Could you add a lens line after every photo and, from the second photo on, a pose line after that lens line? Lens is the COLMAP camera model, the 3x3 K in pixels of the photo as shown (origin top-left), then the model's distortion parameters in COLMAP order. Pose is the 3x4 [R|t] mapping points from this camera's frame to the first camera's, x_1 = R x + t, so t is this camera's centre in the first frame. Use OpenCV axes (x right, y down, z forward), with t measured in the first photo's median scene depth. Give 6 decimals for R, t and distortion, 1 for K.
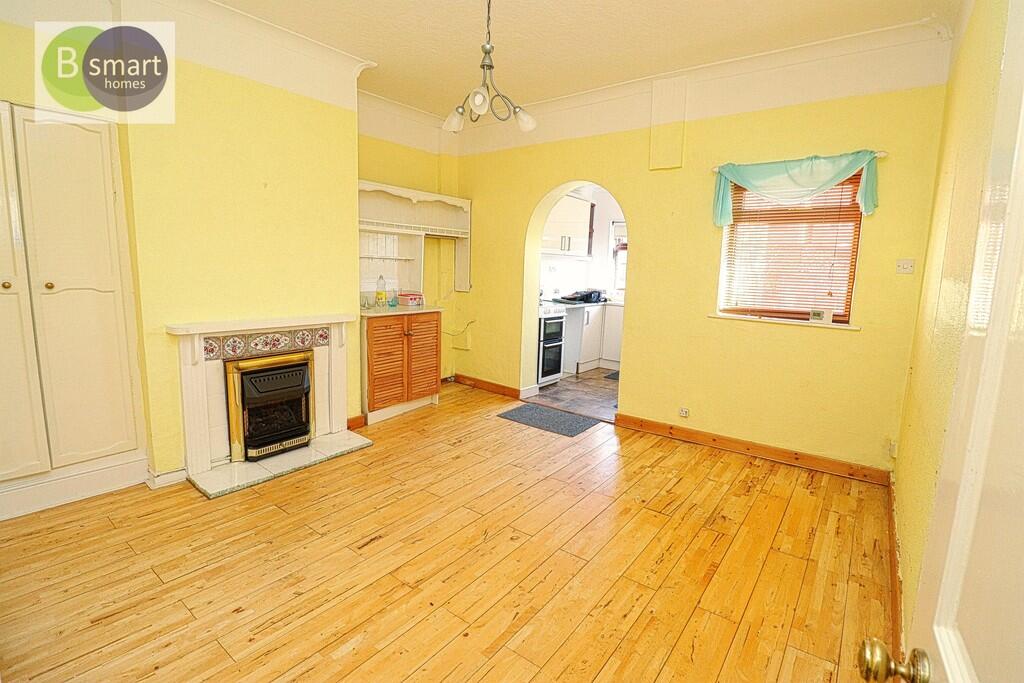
lens RADIAL K [[479.5, 0, 512.1], [0, 479.5, 338.6], [0, 0, 1]] dist [-0.002188, -0.000092]
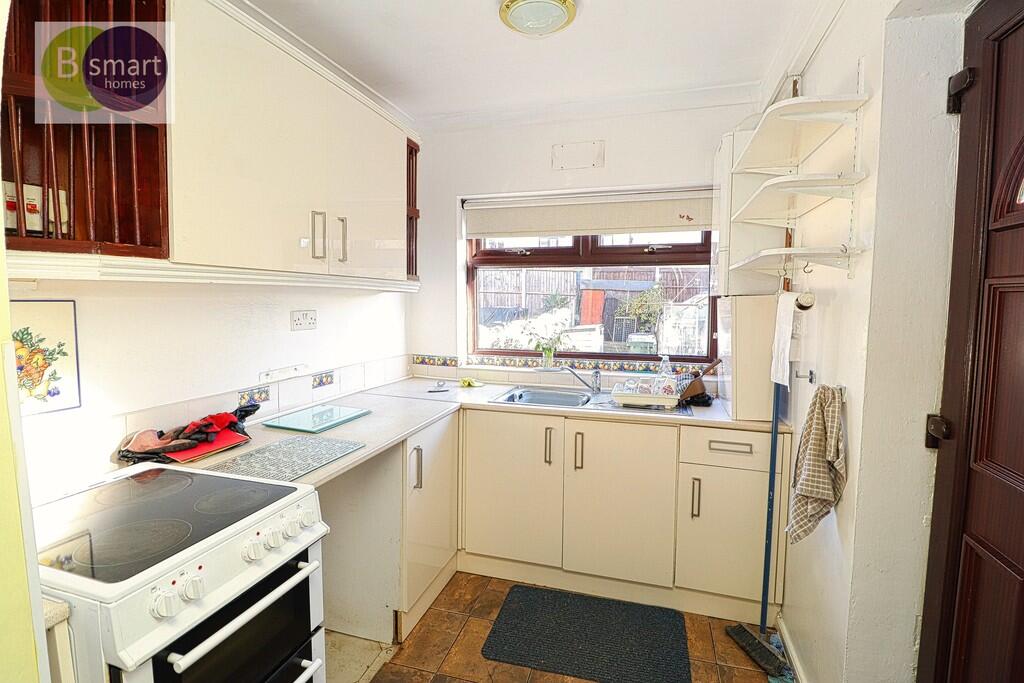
lens RADIAL K [[479.5, 0, 511.9], [0, 479.5, 336.4], [0, 0, 1]] dist [-0.002188, -0.000092]
pose [[0.935865, -0.051526, 0.348571, 0.101699], [0.072493, 0.996243, -0.047369, -0.104437], [-0.344820, 0.069600, 0.936085, 0.626517]]
